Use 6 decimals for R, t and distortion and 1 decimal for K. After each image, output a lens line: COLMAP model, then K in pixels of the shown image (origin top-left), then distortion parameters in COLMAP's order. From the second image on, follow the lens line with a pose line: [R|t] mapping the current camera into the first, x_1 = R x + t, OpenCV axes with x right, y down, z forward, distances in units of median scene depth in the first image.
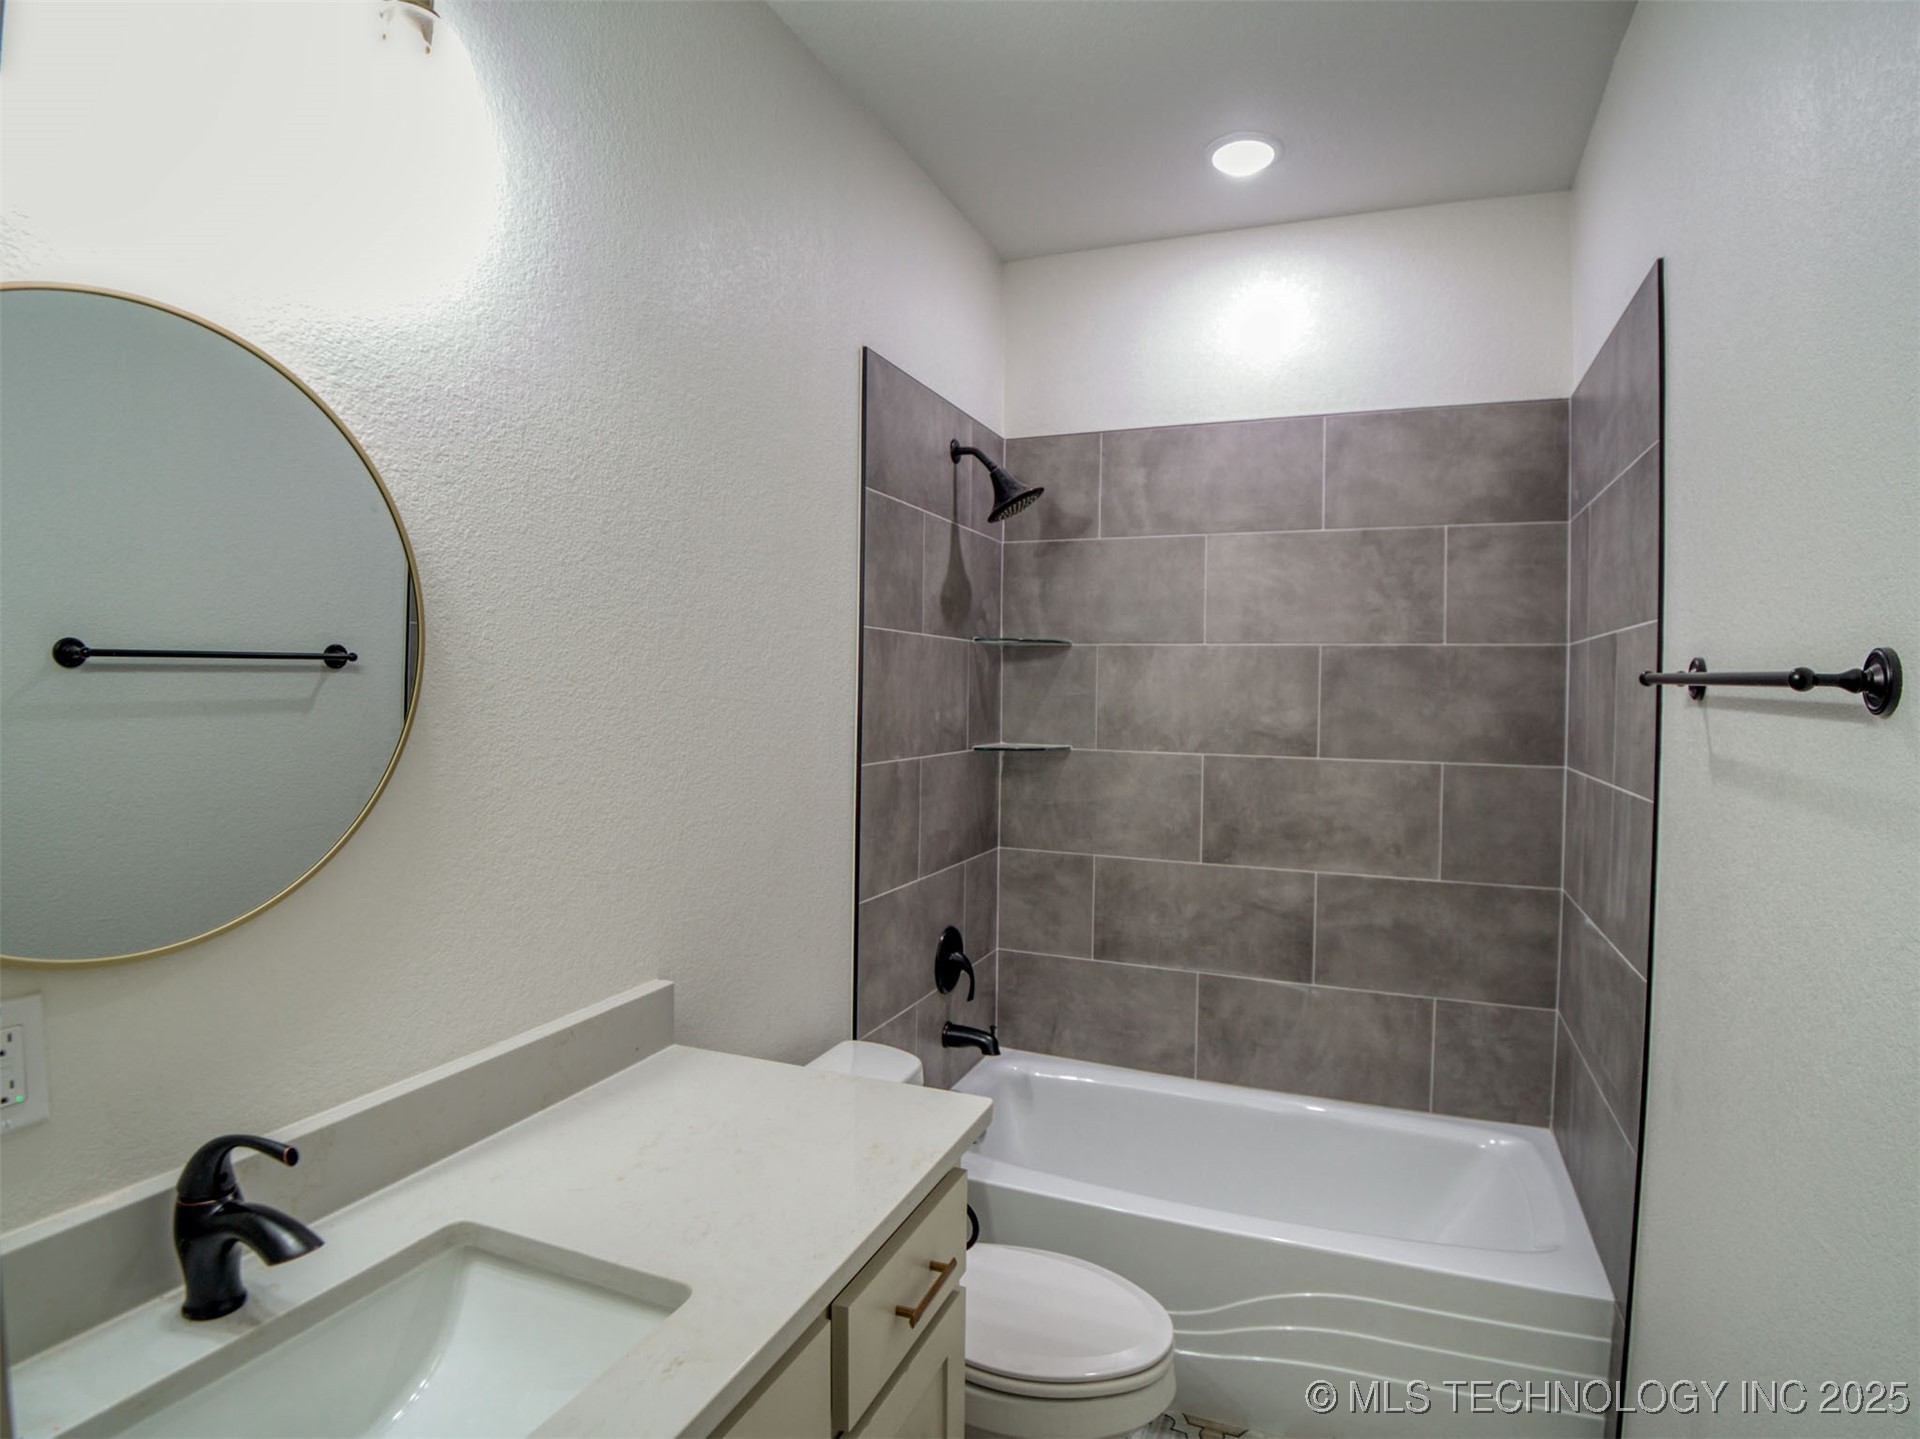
lens RADIAL K [[1021.2, 0, 970.2], [0, 1021.2, 715.7], [0, 0, 1]] dist [-0.037390, -0.011611]
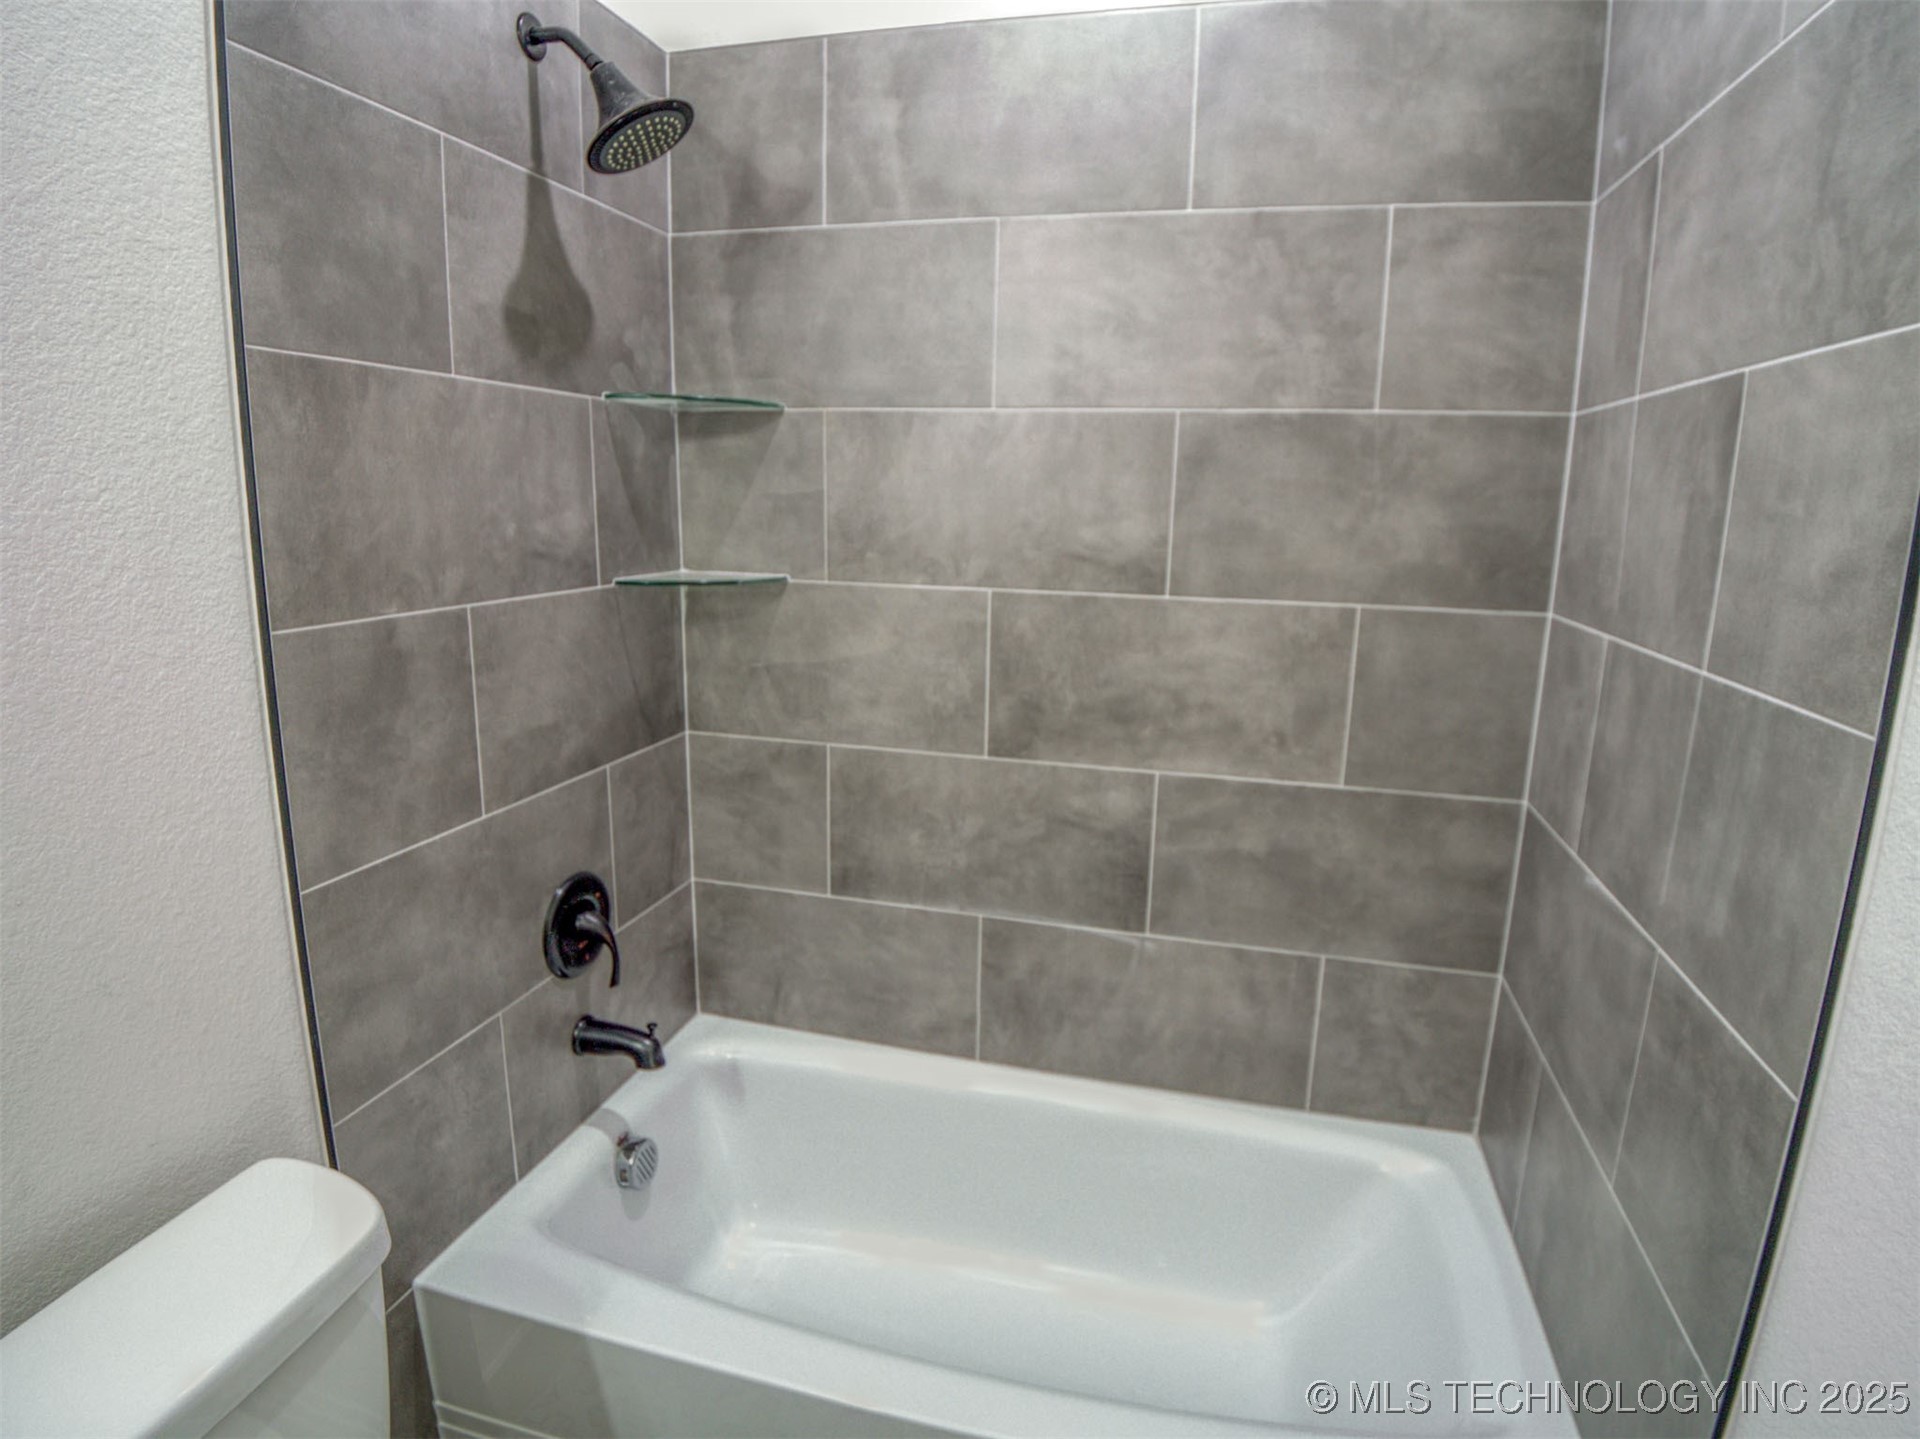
lens RADIAL K [[1021.2, 0, 948.1], [0, 1021.2, 711.5], [0, 0, 1]] dist [-0.037390, -0.011611]
pose [[0.994288, -0.017835, 0.105226, 0.143997], [-0.001708, 0.983153, 0.182776, -0.003514], [-0.106713, -0.181912, 0.977507, 0.396628]]
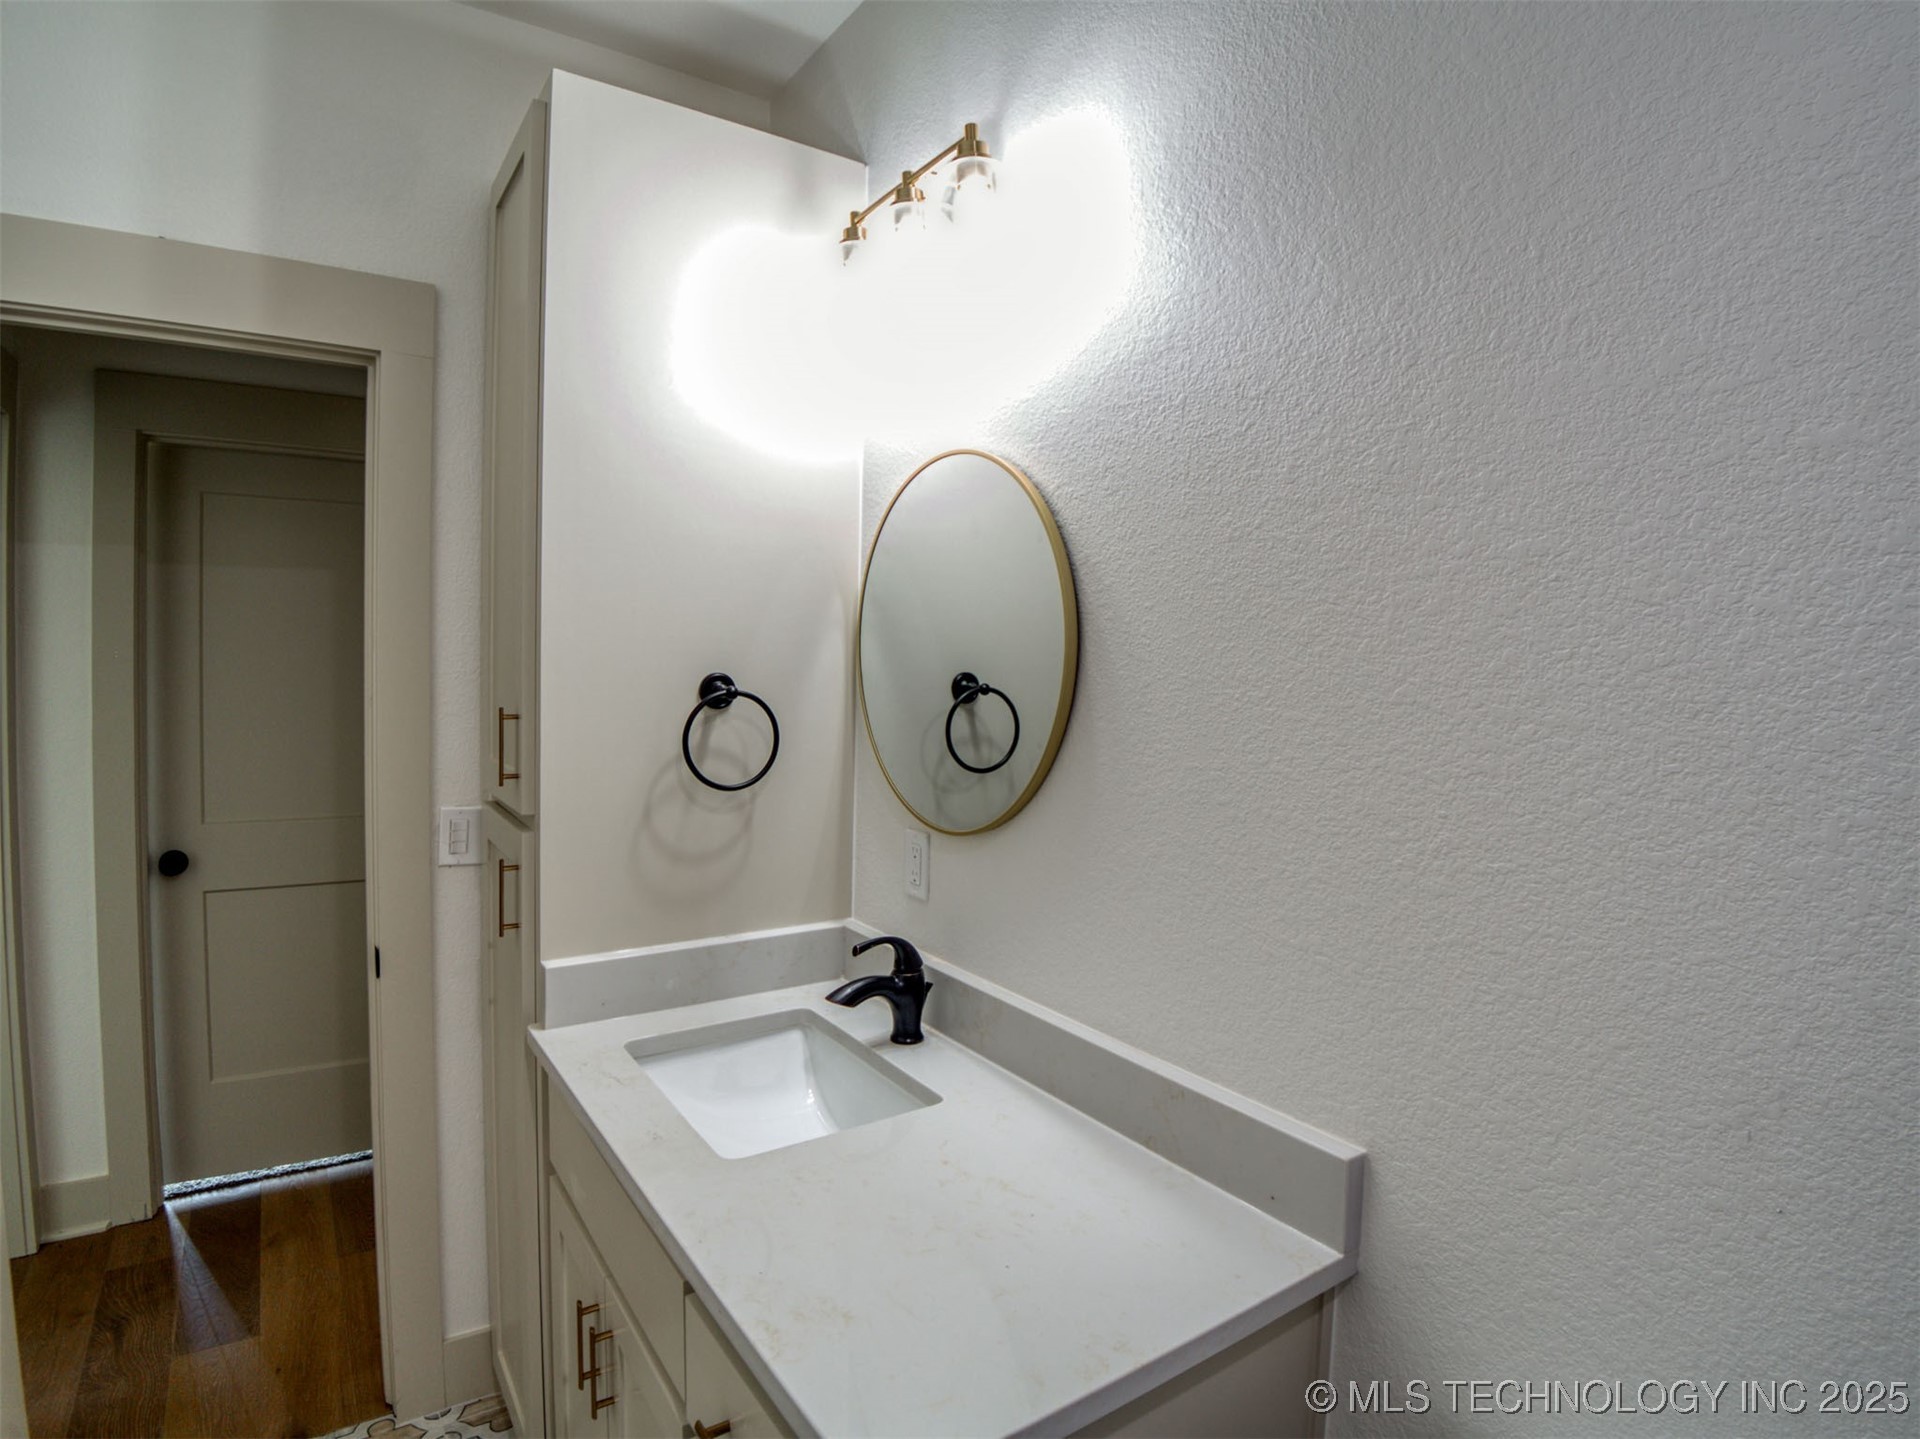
lens RADIAL K [[1021.2, 0, 962.2], [0, 1021.2, 710.3], [0, 0, 1]] dist [-0.037390, -0.011611]
pose [[-0.555996, 0.018542, -0.830978, 0.219652], [-0.051673, 0.997046, 0.056821, -0.025116], [0.829577, 0.074532, -0.553396, 0.690381]]
